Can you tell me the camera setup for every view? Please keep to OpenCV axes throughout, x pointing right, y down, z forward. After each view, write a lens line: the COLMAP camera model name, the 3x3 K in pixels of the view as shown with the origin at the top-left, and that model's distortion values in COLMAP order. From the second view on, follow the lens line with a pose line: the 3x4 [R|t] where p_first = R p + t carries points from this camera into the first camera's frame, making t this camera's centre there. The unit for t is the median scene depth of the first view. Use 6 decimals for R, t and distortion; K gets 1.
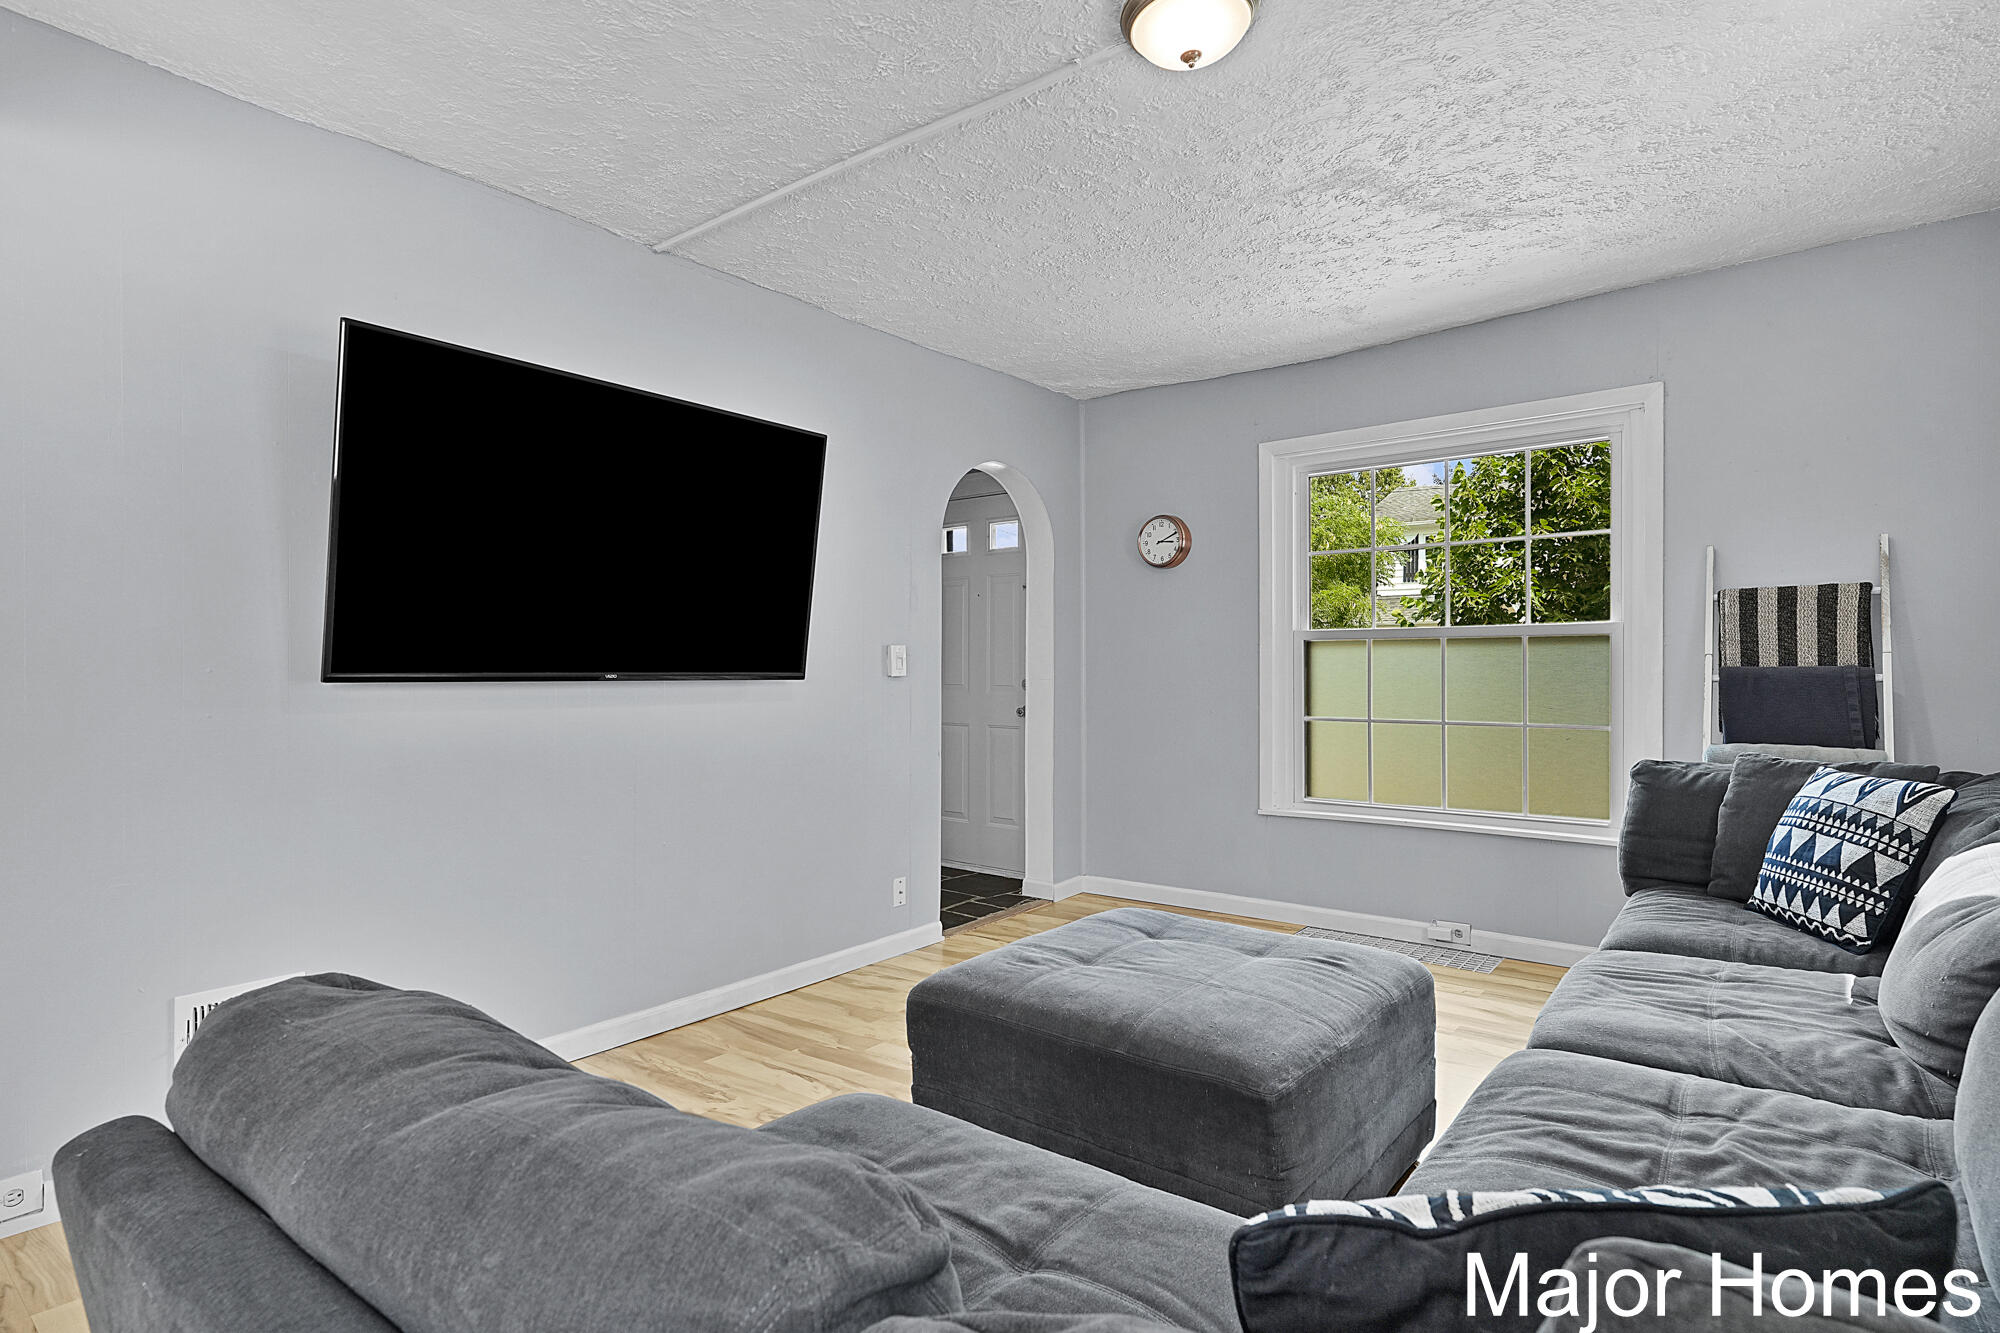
lens RADIAL K [[1012.3, 0, 1009.5], [0, 1012.3, 655.2], [0, 0, 1]] dist [0.000449, -0.000135]
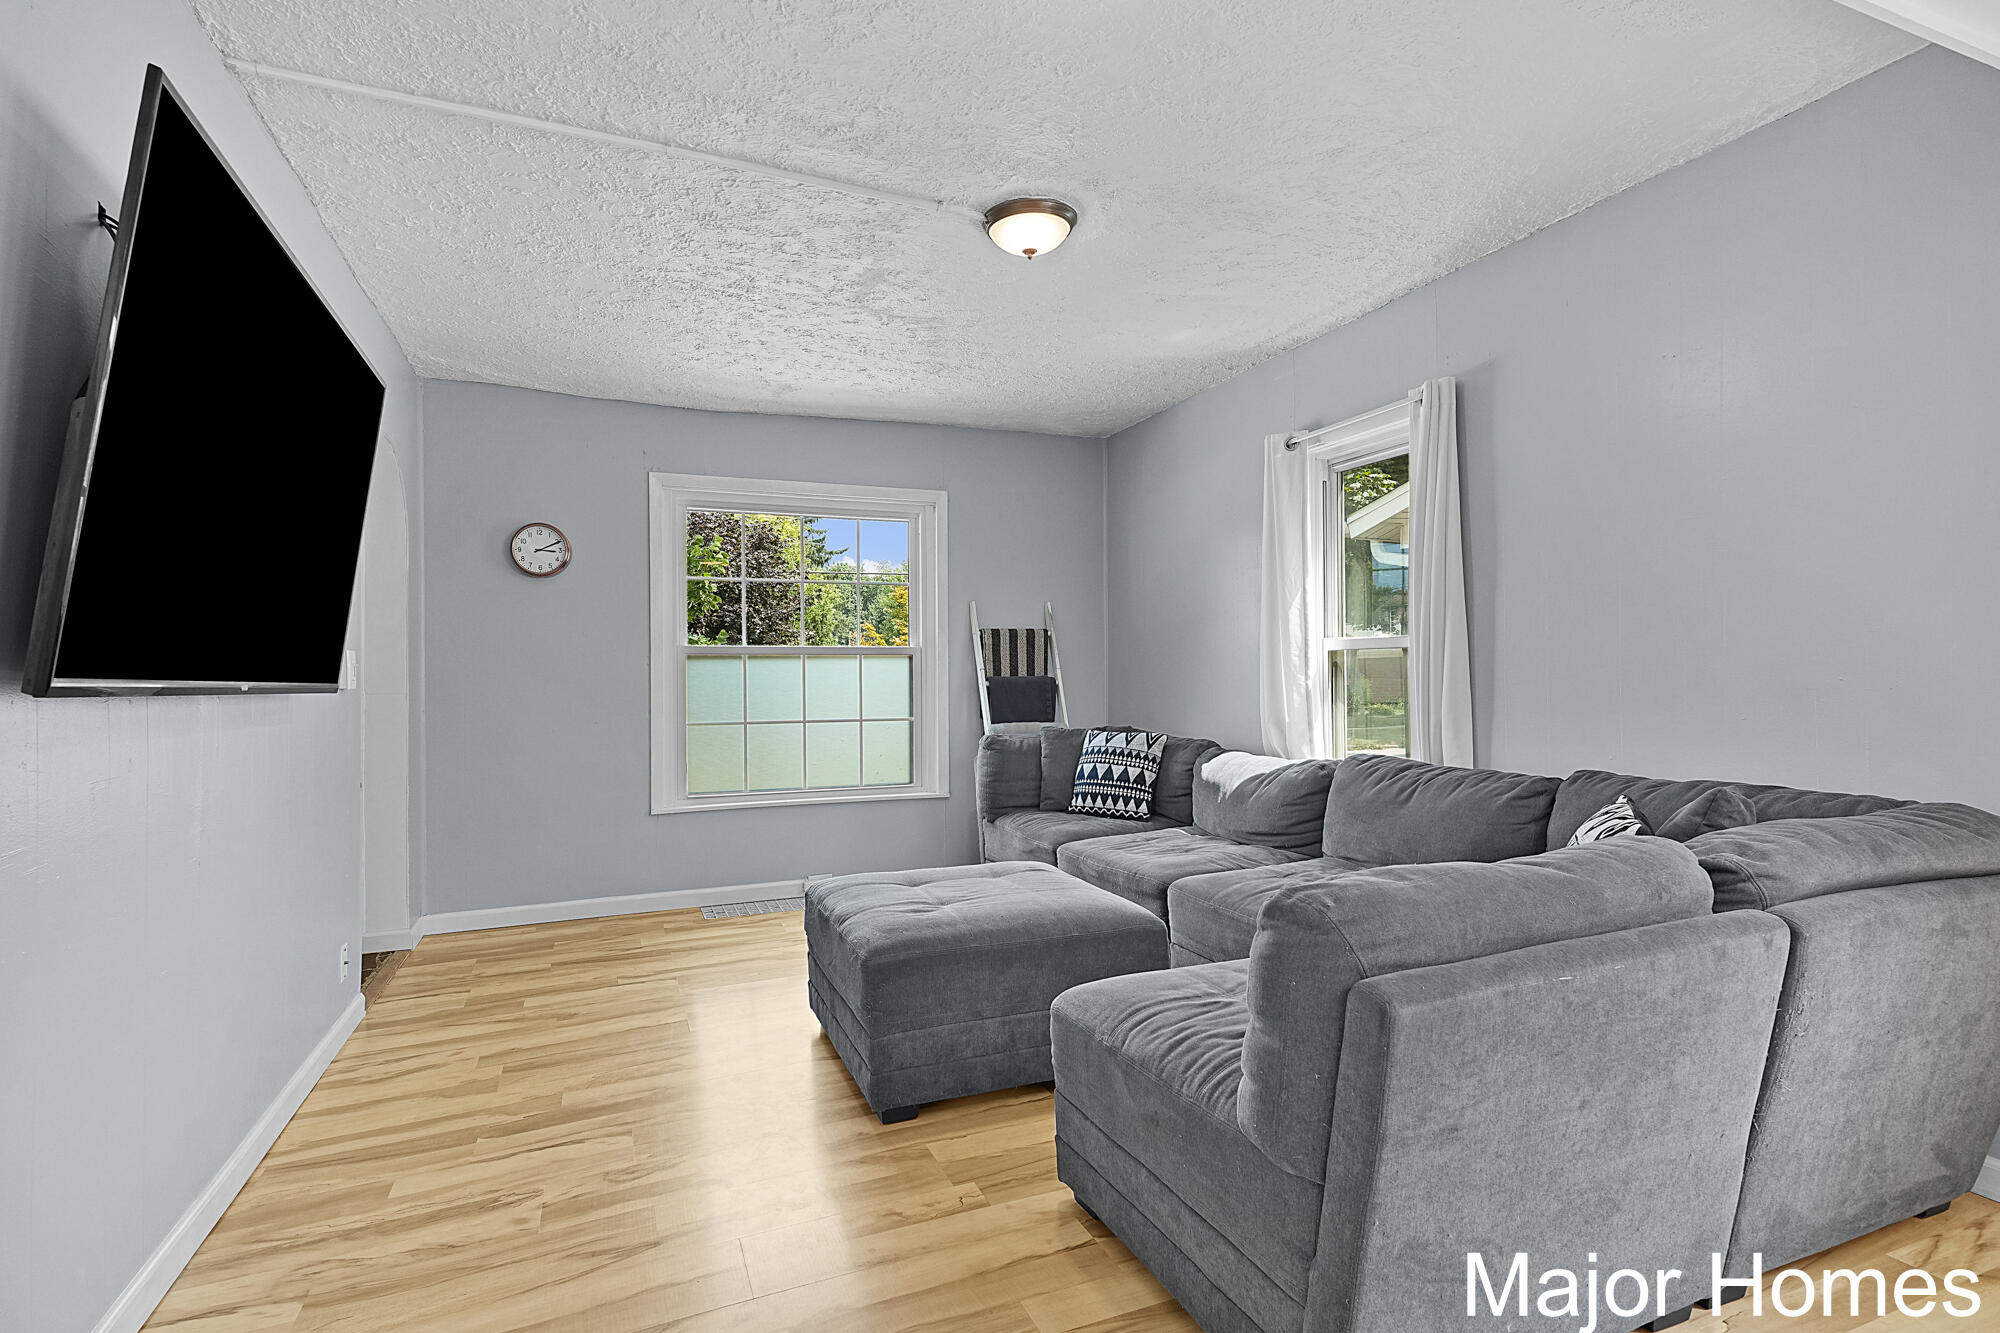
lens RADIAL K [[978.2, 0, 1010.8], [0, 978.2, 663.8], [0, 0, 1]] dist [0.000895, 0.003906]
pose [[0.482036, 0.012085, 0.876068, -0.725975], [-0.004809, 0.999926, -0.011147, 0.008917], [-0.876138, 0.001160, 0.482059, 0.239969]]
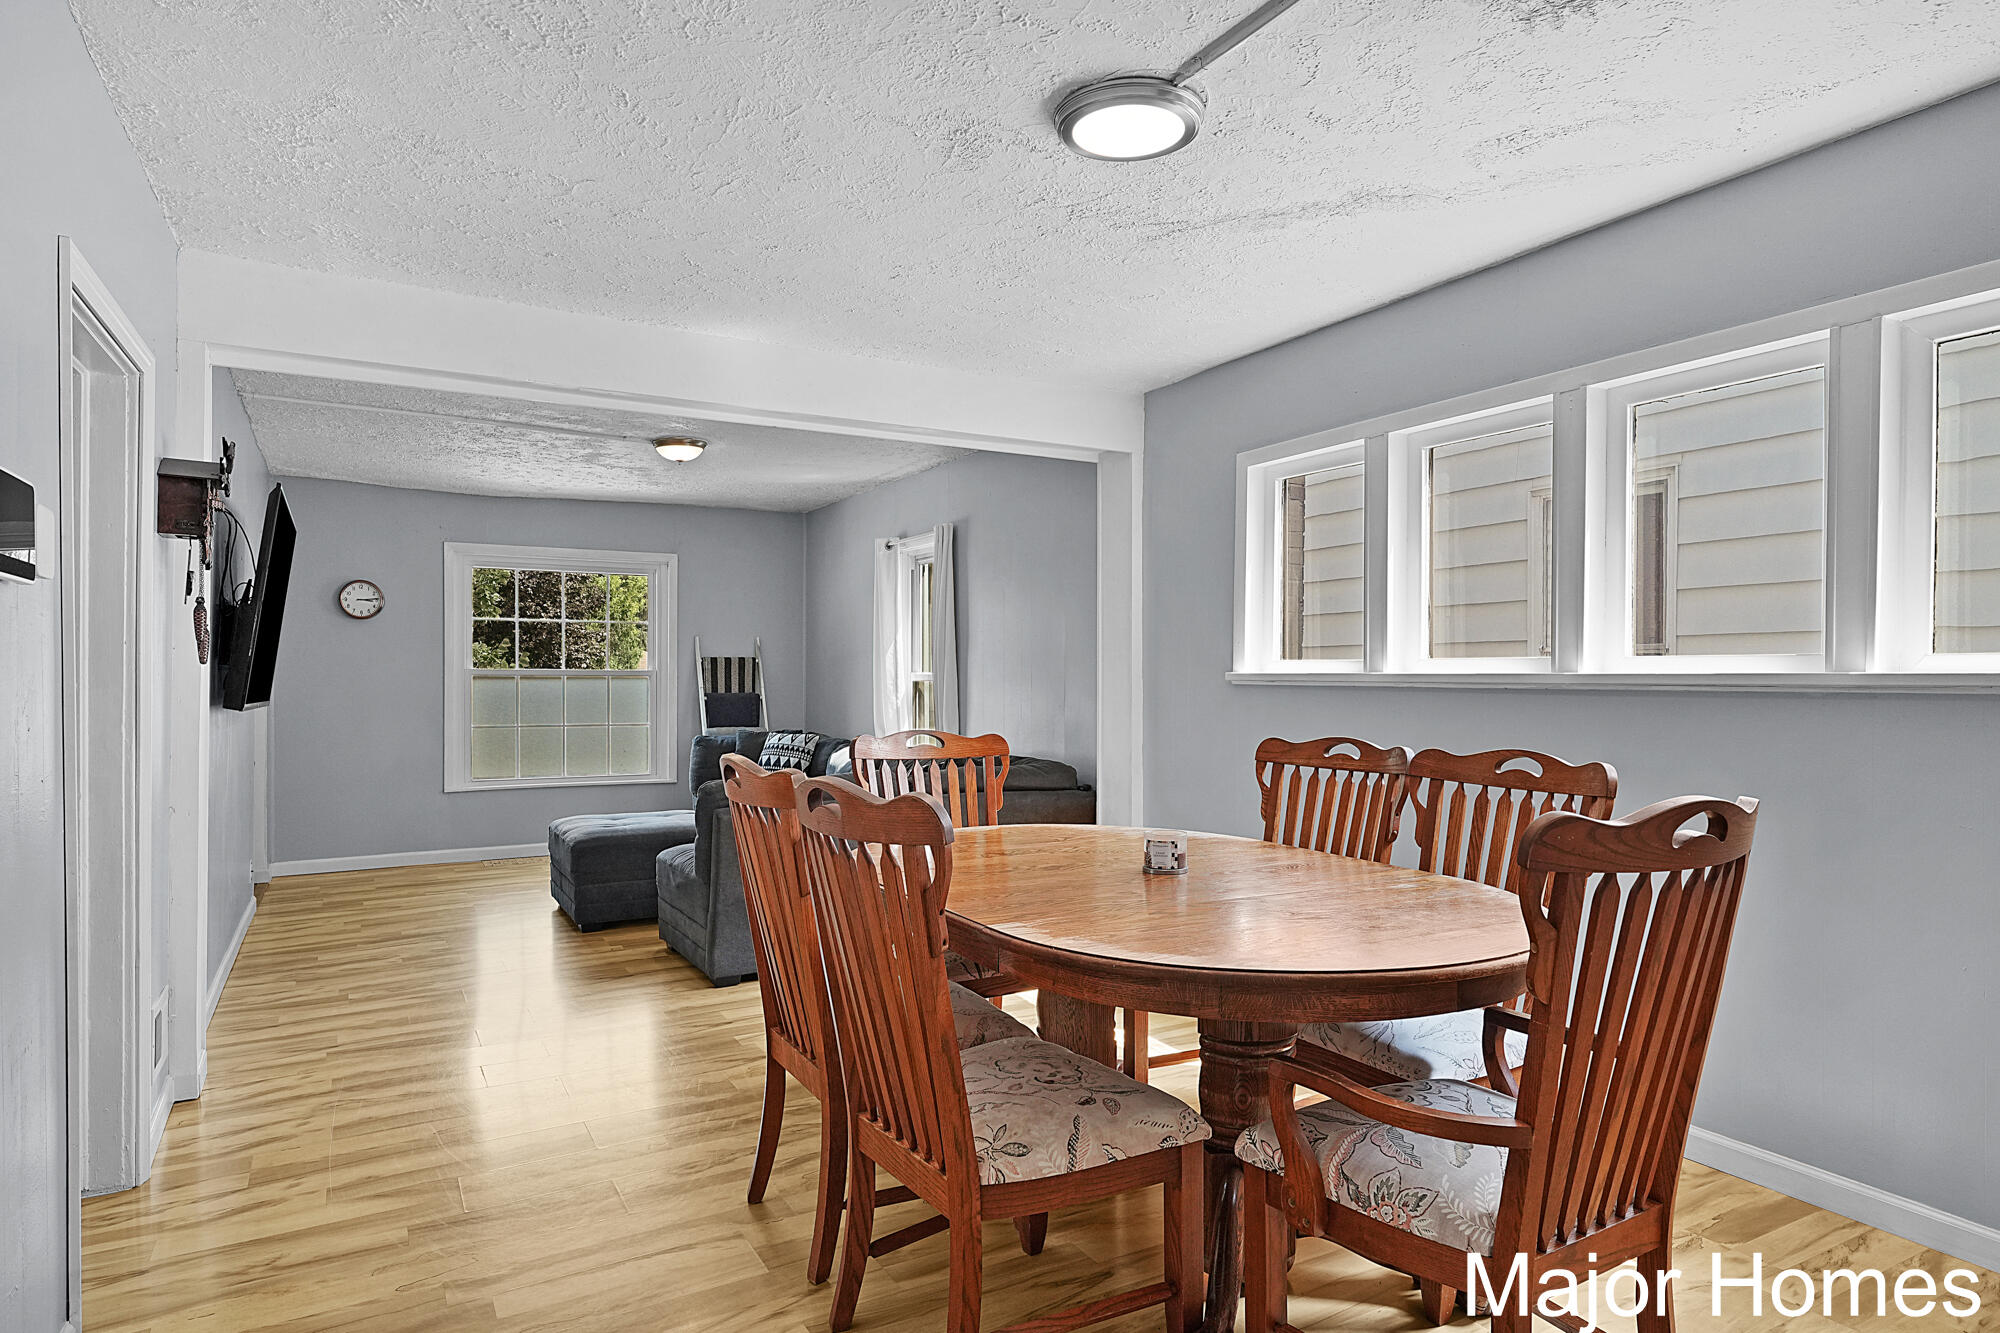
lens RADIAL K [[1139.5, 0, 1012.4], [0, 1139.5, 680.2], [0, 0, 1]] dist [0.004084, -0.001792]
pose [[0.364580, 0.004770, 0.931160, -1.509964], [-0.016143, 0.999869, 0.001198, -0.033652], [-0.931032, -0.015469, 0.364610, -0.574522]]
